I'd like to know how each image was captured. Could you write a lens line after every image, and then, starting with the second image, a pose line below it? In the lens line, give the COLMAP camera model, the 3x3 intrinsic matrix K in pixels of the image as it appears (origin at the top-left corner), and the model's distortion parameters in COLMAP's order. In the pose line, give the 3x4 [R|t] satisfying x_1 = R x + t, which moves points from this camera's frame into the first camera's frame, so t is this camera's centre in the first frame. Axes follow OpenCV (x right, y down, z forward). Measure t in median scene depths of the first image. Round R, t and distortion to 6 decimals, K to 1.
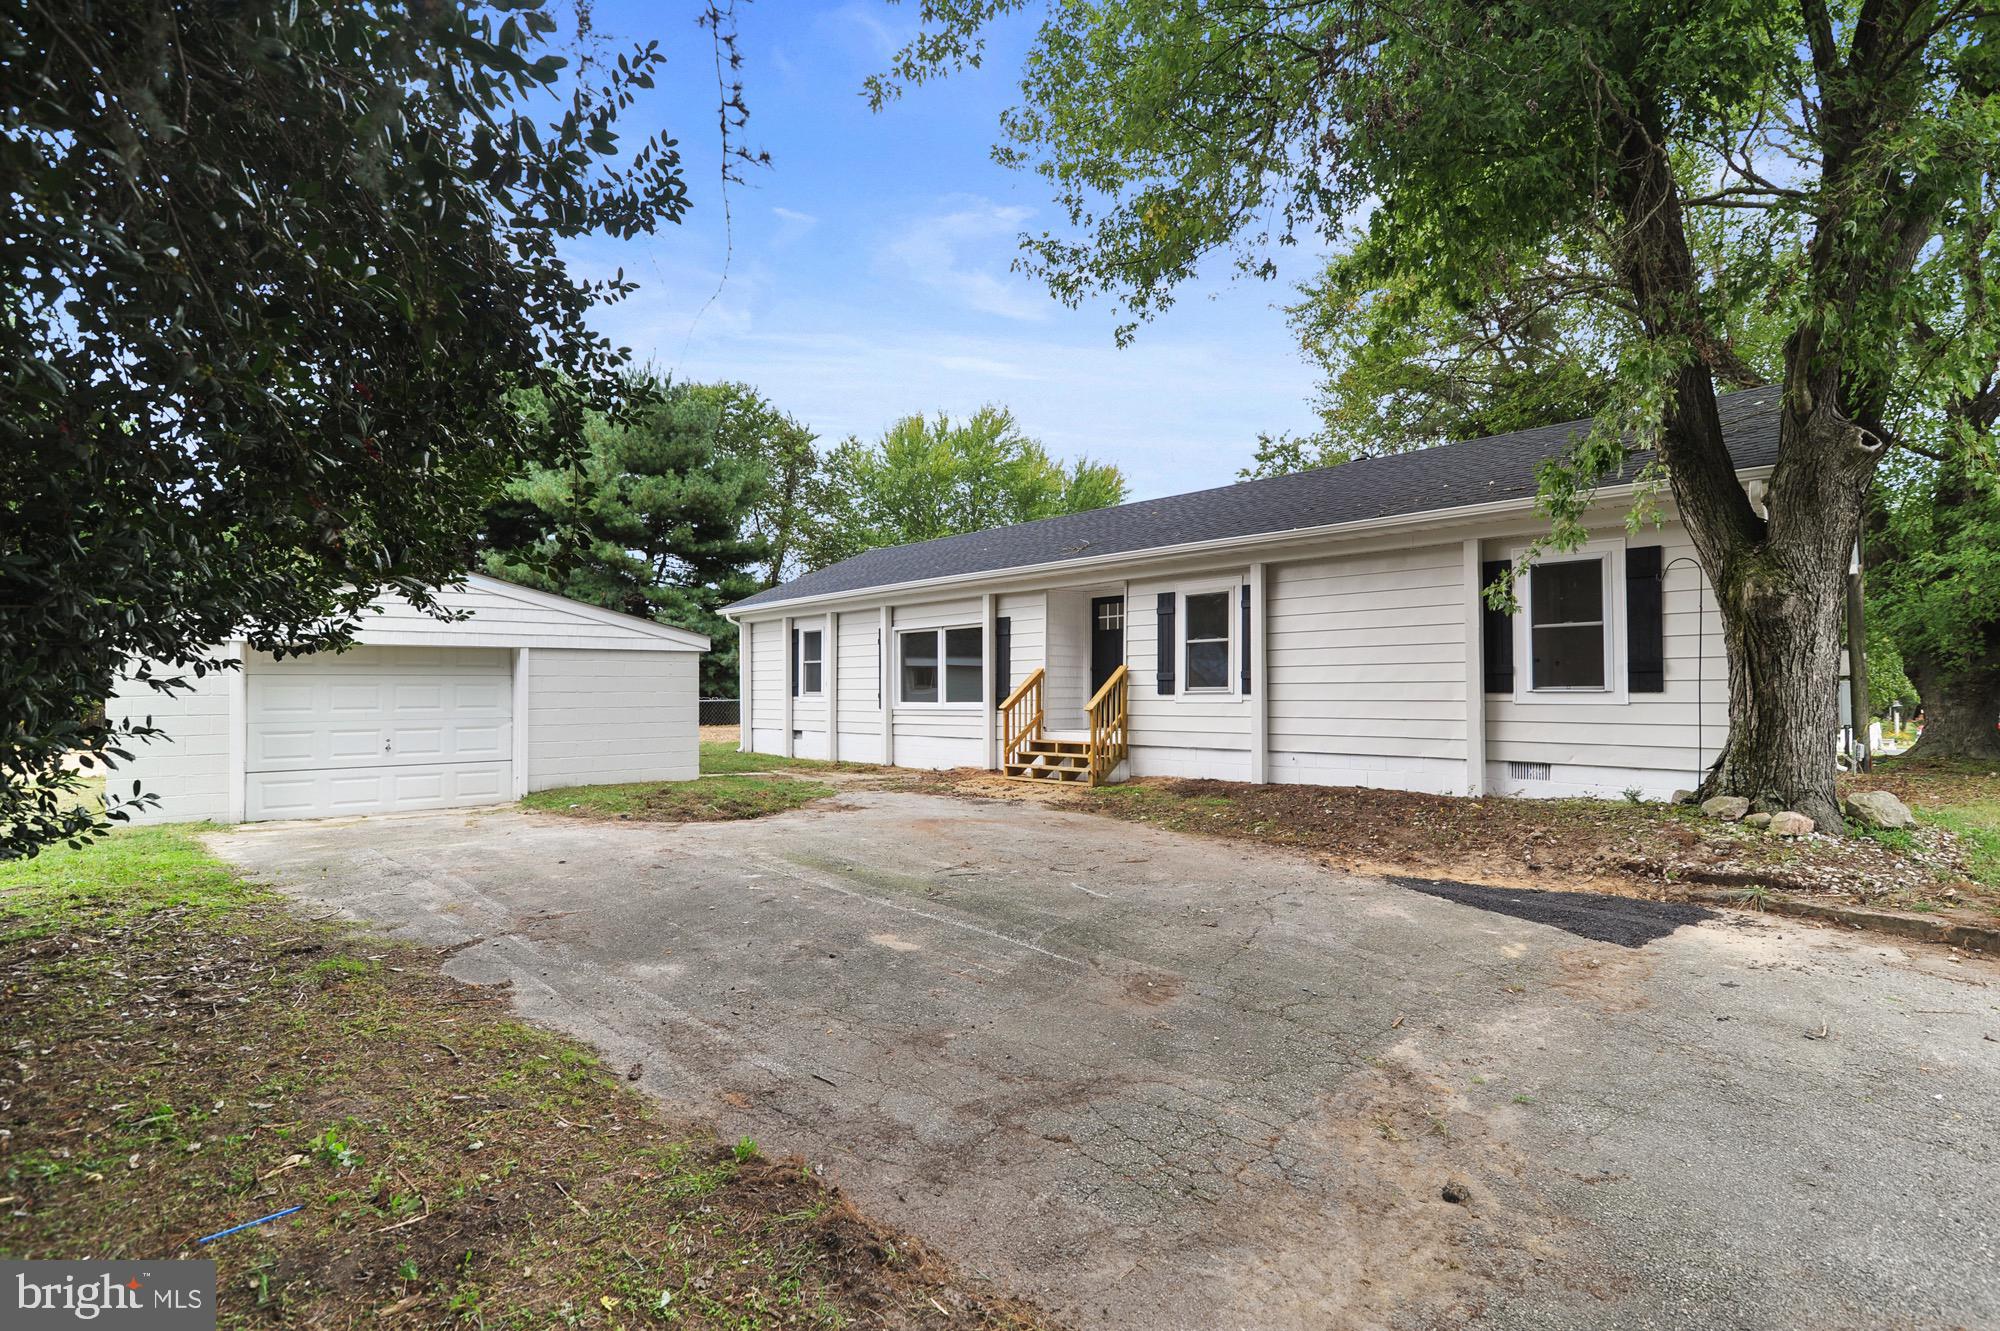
lens RADIAL K [[921.6, 0, 997.9], [0, 921.6, 693.0], [0, 0, 1]] dist [-0.020500, -0.000036]
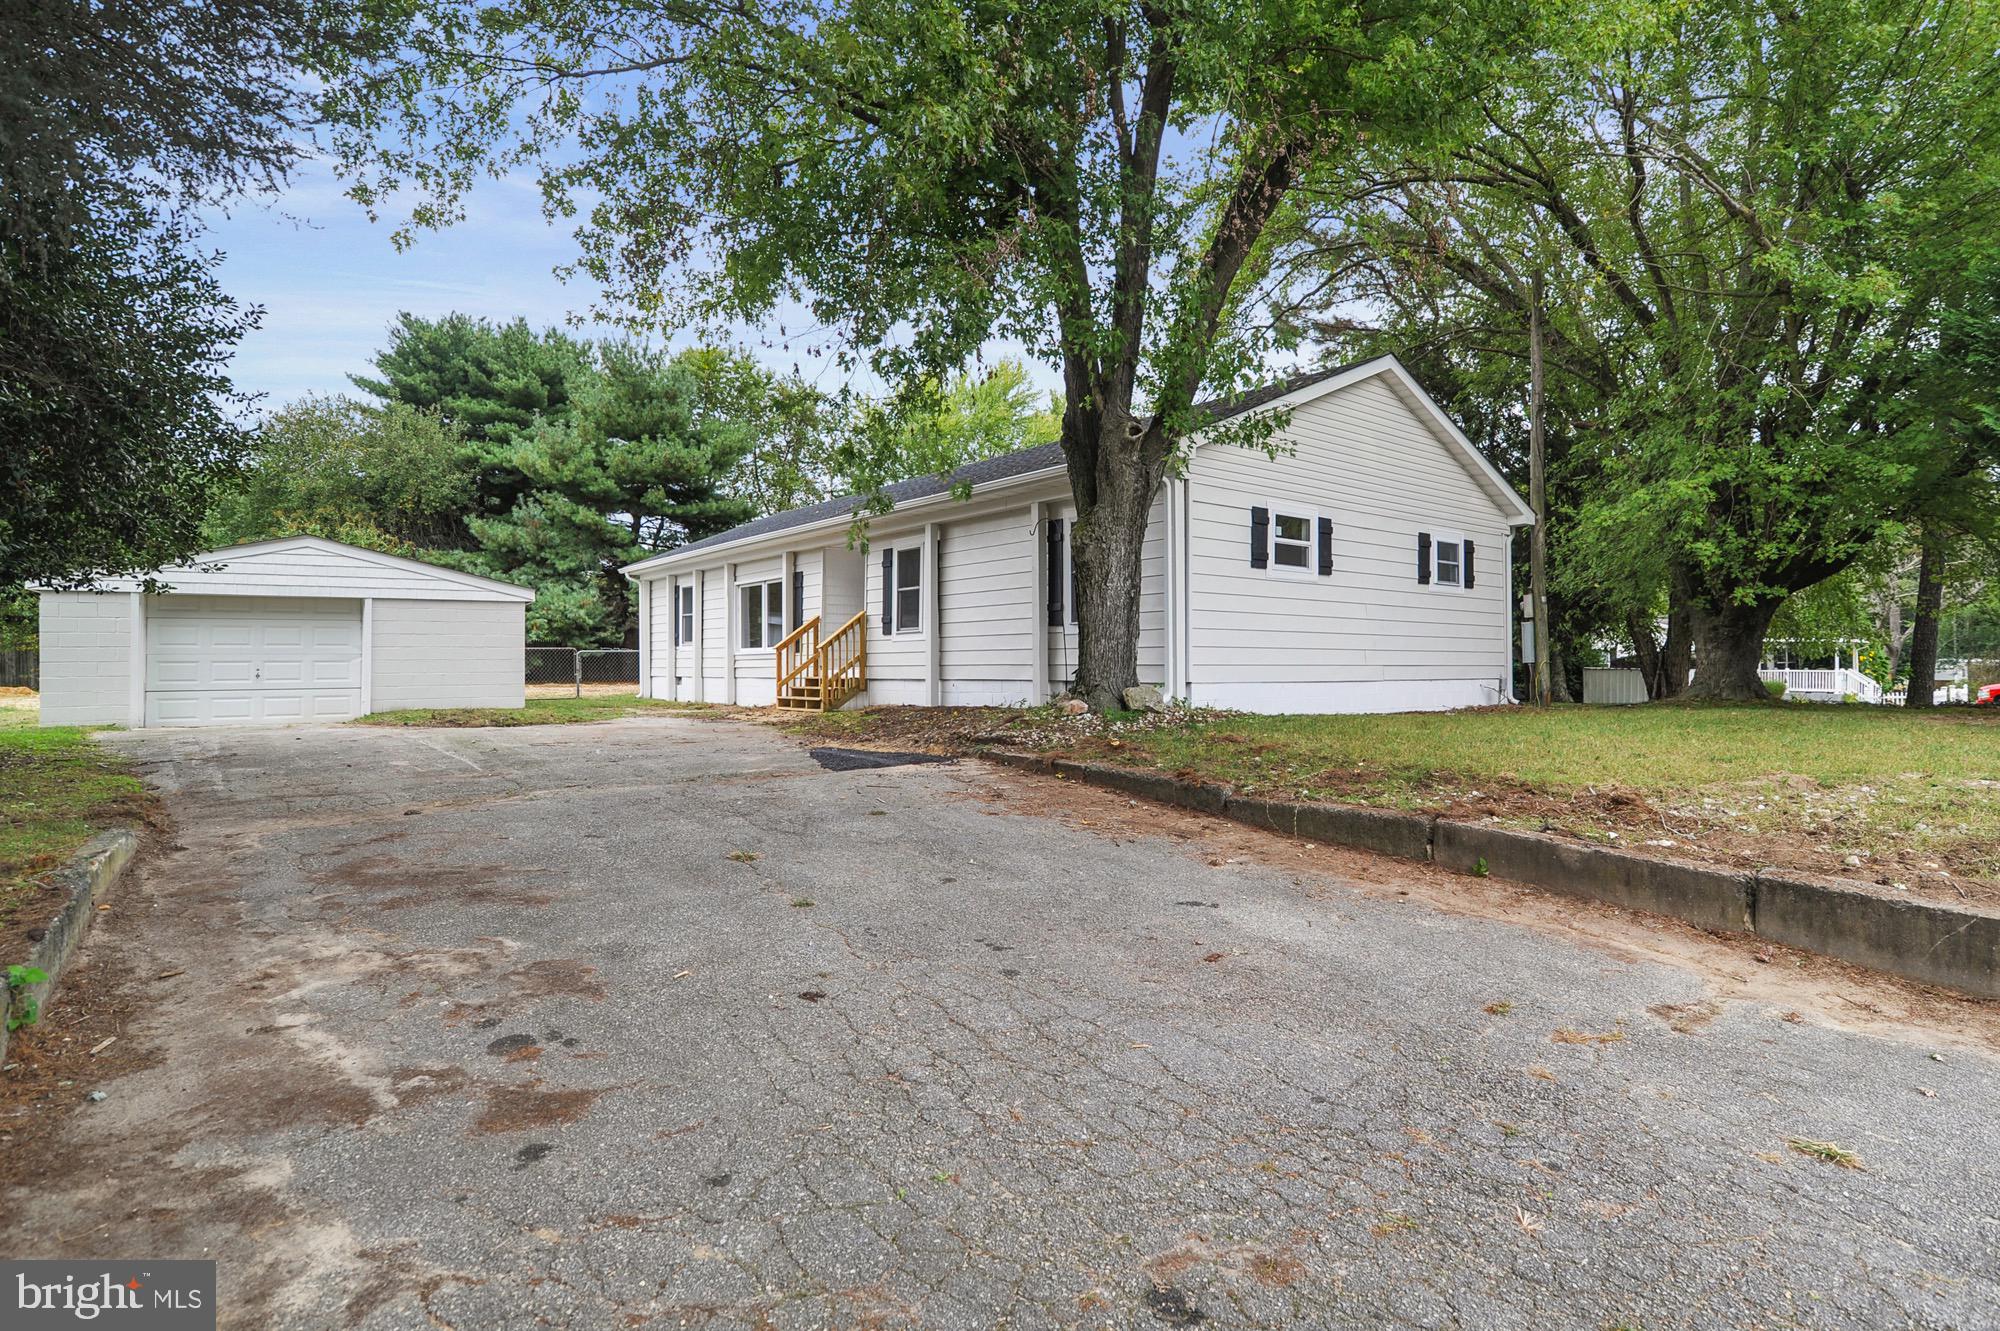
lens RADIAL K [[989.8, 0, 1000.0], [0, 989.8, 665.5], [0, 0, 1]] dist [-0.025510, -0.000199]
pose [[0.996981, 0.000140, -0.077642, 0.396642], [0.000284, 0.999985, 0.005441, 0.031663], [0.077641, -0.005447, 0.996966, -0.236629]]
